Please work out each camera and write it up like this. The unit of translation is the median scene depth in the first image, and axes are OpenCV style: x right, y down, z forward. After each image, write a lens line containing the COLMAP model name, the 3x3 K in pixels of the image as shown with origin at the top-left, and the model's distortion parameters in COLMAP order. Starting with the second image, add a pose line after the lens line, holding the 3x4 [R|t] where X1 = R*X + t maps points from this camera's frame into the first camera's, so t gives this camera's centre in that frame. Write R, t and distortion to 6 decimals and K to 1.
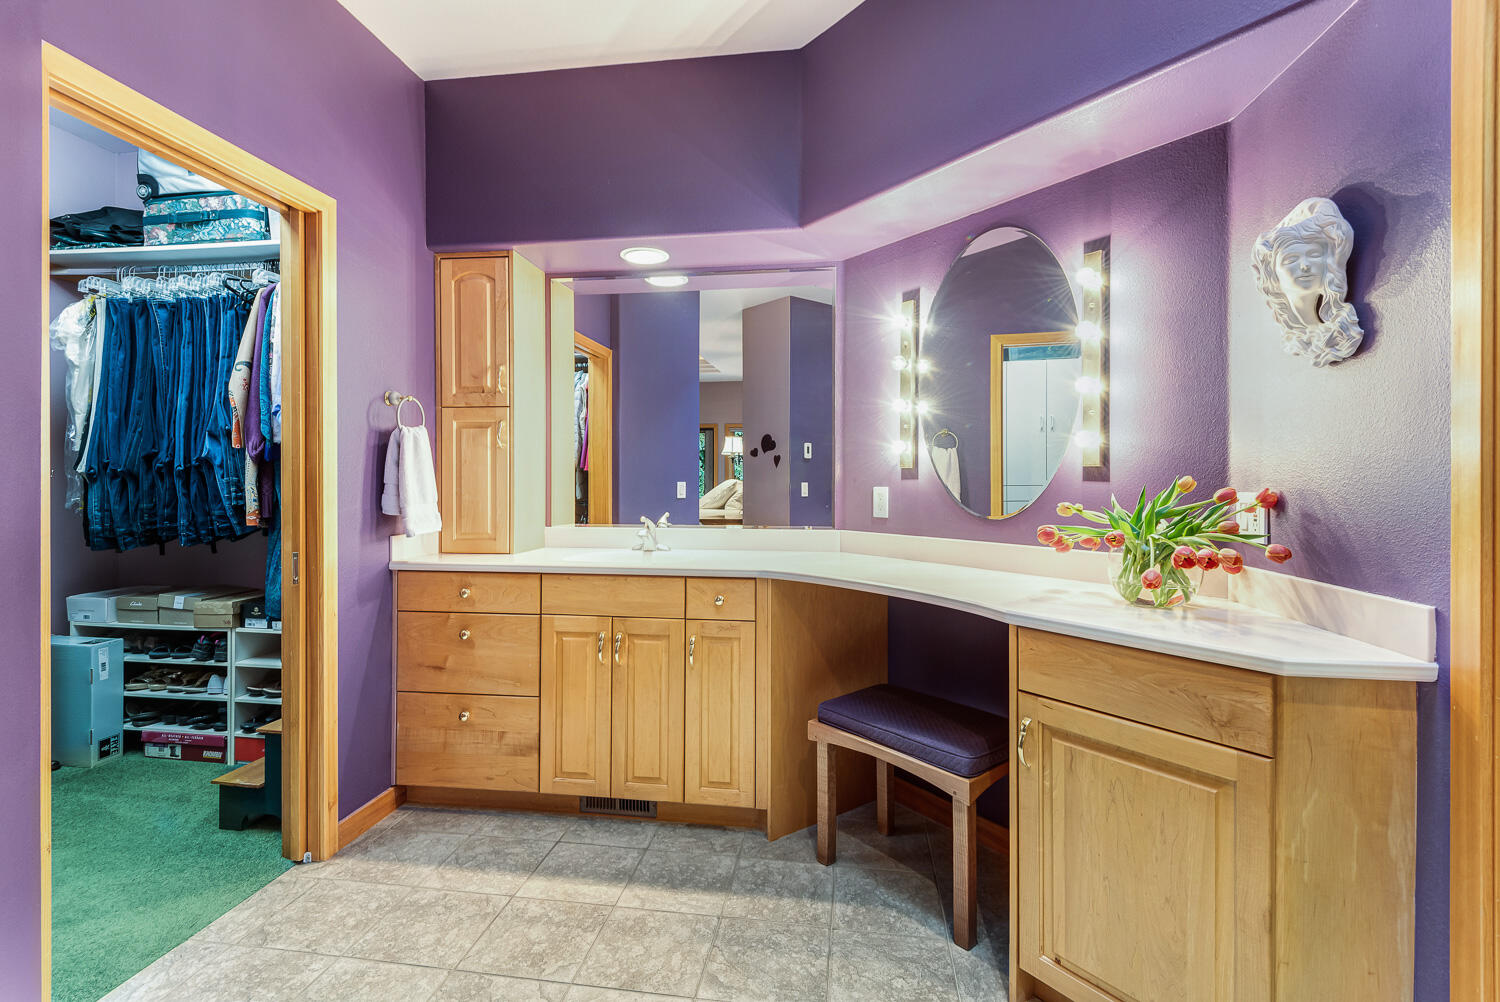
lens RADIAL K [[698.0, 0, 752.1], [0, 698.0, 487.9], [0, 0, 1]] dist [0.015632, -0.000553]
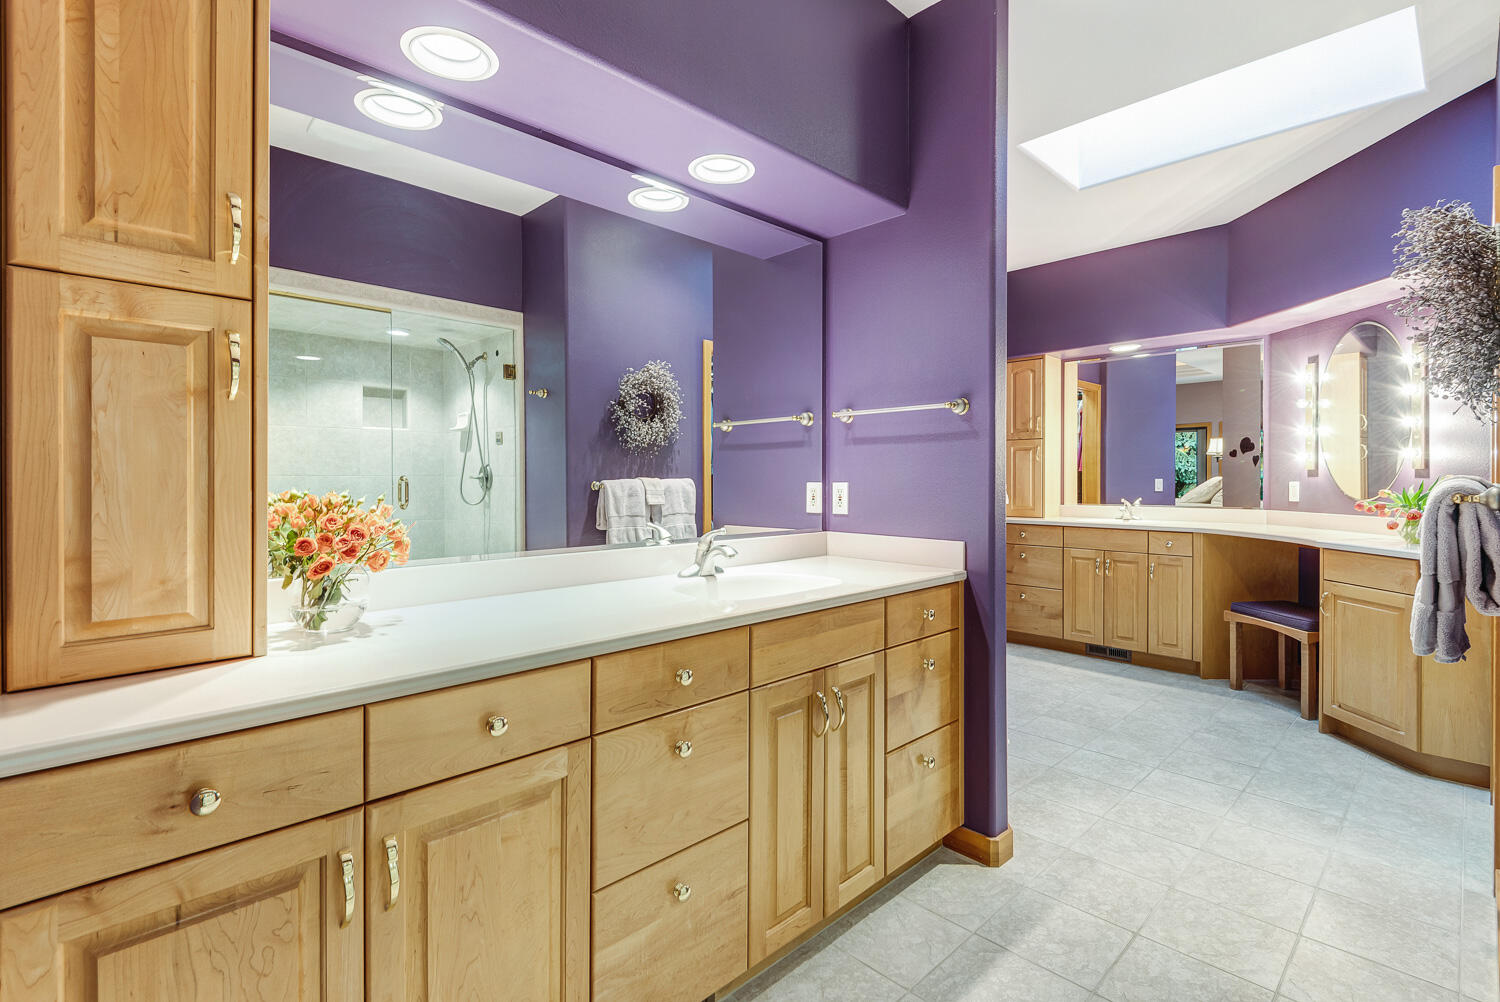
lens RADIAL K [[698.0, 0, 758.6], [0, 698.0, 479.7], [0, 0, 1]] dist [0.015632, -0.000553]
pose [[0.798985, -0.001595, -0.601348, 0.184942], [-0.003419, 0.999968, -0.007195, 0.009694], [0.601341, 0.007805, 0.798955, -1.030541]]
